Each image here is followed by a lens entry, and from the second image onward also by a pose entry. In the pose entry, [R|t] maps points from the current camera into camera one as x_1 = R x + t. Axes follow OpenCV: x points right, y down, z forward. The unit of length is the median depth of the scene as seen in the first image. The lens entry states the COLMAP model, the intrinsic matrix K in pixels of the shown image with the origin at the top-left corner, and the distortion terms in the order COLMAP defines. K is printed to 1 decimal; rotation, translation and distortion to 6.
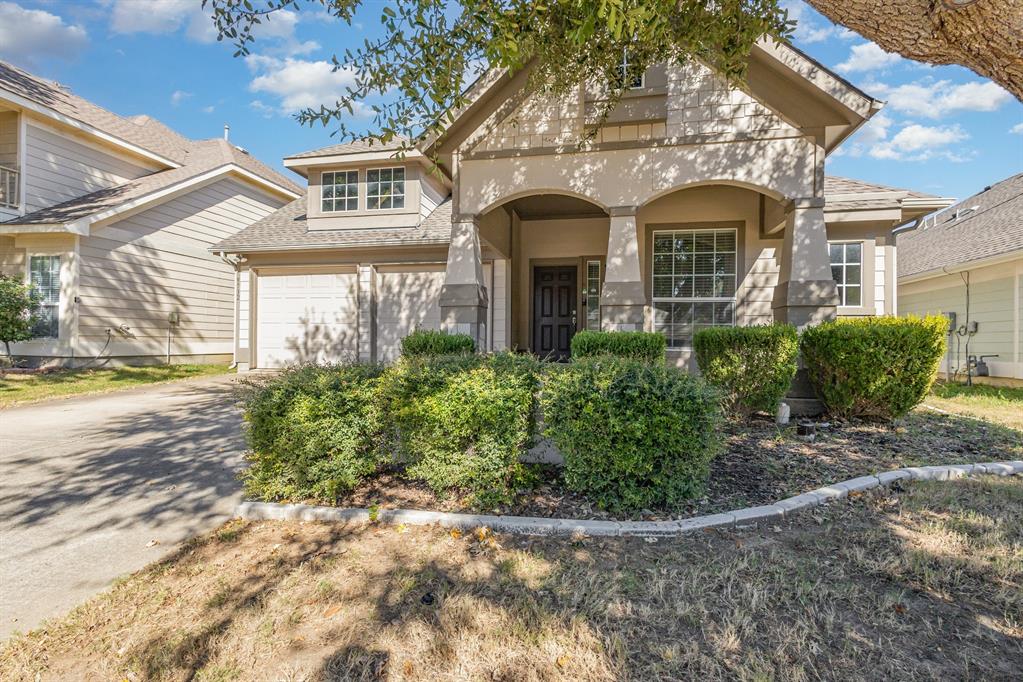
lens RADIAL K [[484.7, 0, 509.6], [0, 484.7, 341.1], [0, 0, 1]] dist [0.006663, 0.000196]
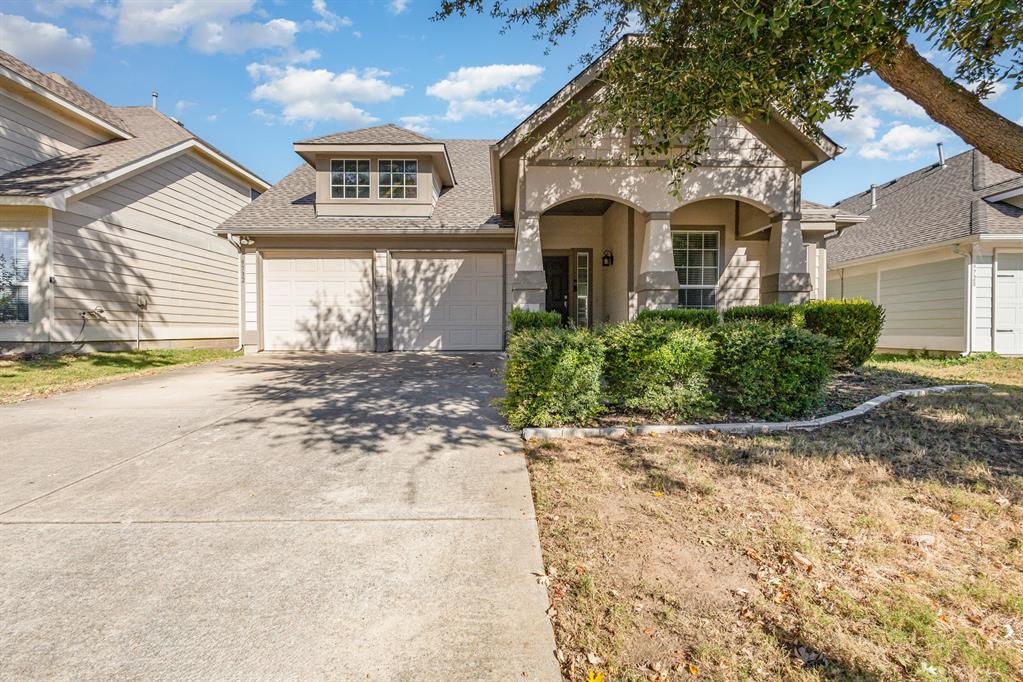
lens RADIAL K [[474.0, 0, 511.5], [0, 474.0, 341.0], [0, 0, 1]] dist [0.006029, 0.000235]
pose [[0.975776, -0.013646, 0.218348, -0.248926], [0.007715, 0.999578, 0.027992, 0.013795], [-0.218638, -0.025630, 0.975469, -0.081214]]
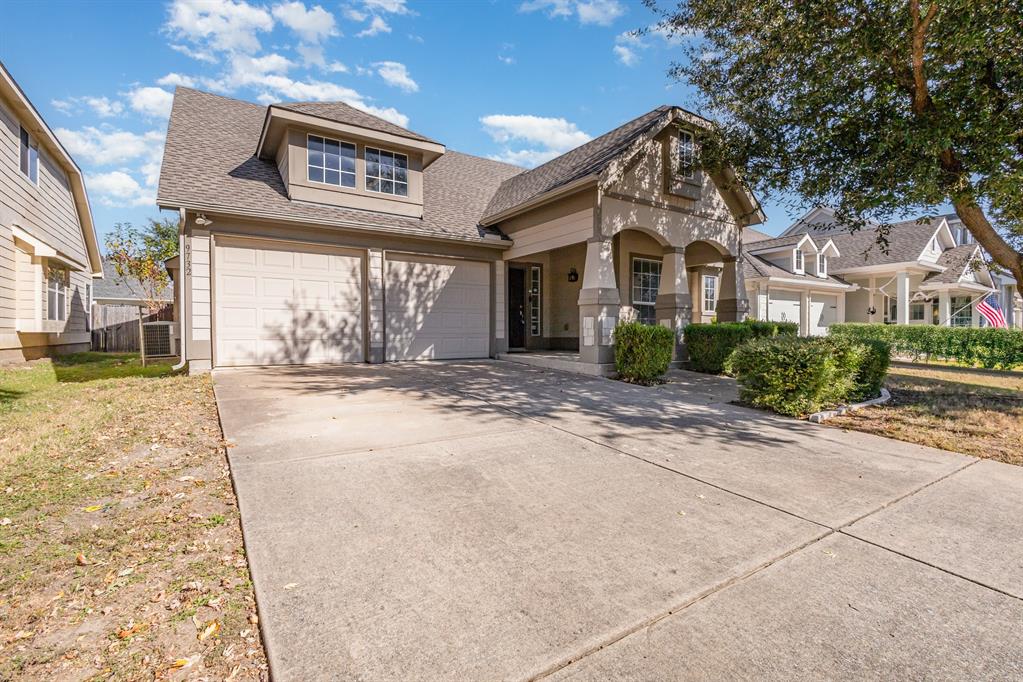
lens RADIAL K [[474.0, 0, 511.5], [0, 474.0, 341.0], [0, 0, 1]] dist [0.006029, 0.000235]
pose [[0.714307, -0.016713, 0.699633, -0.762298], [0.000276, 0.999721, 0.023599, 0.000142], [-0.699833, -0.016664, 0.714112, 0.146507]]
